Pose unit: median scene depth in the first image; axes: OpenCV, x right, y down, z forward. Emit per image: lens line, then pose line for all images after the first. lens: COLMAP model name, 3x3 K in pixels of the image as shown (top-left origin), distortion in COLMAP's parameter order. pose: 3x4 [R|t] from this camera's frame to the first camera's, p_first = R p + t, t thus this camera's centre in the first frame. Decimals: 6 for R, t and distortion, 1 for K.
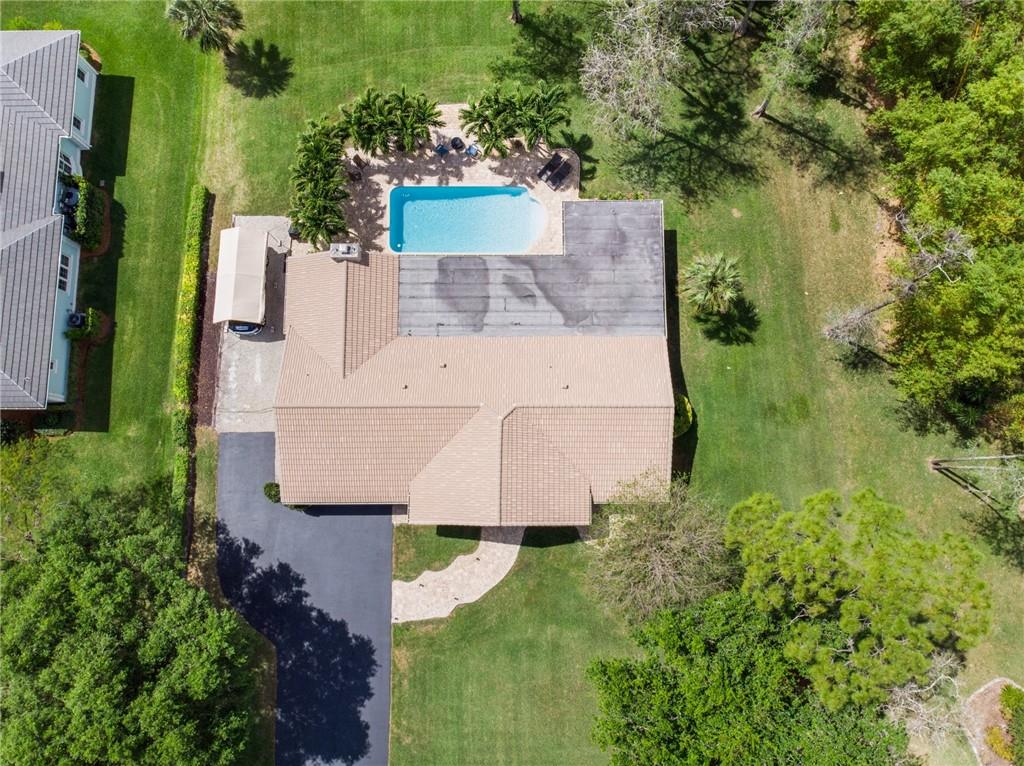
lens RADIAL K [[757.1, 0, 517.0], [0, 757.1, 366.3], [0, 0, 1]] dist [-0.011709, 0.041796]
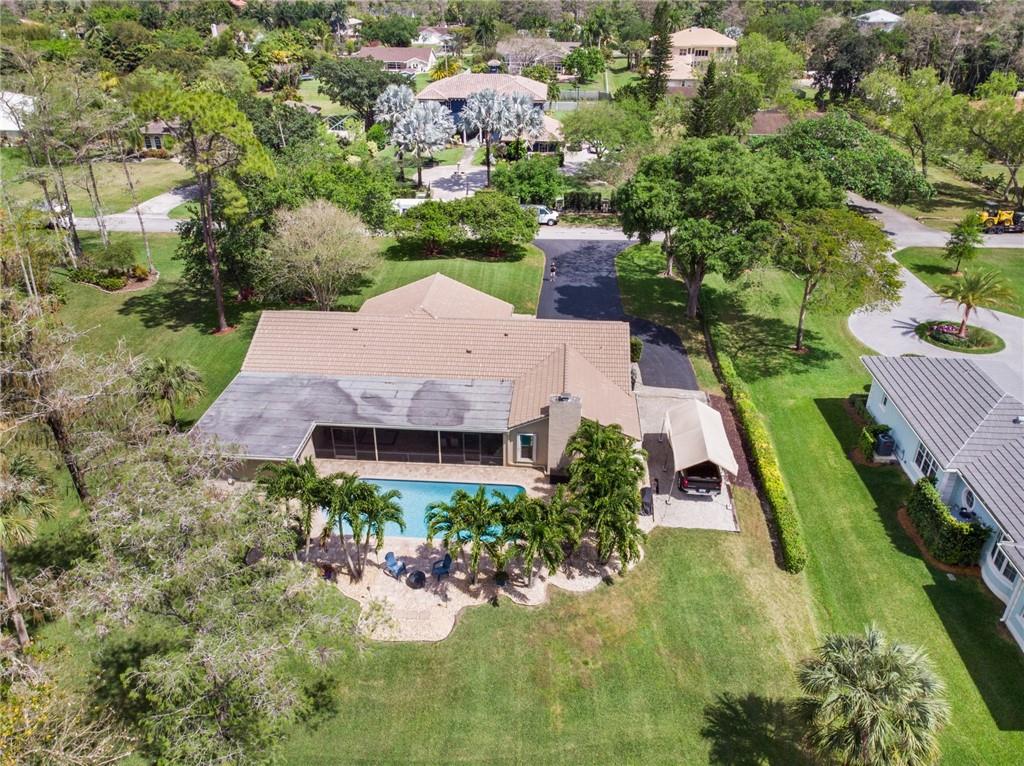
lens RADIAL K [[749.5, 0, 517.5], [0, 749.5, 385.3], [0, 0, 1]] dist [-0.000821, -0.002840]
pose [[-0.997528, -0.028820, 0.064093, -0.218595], [0.070065, -0.337371, 0.938761, -0.910979], [-0.005432, 0.940931, 0.338556, 0.671424]]
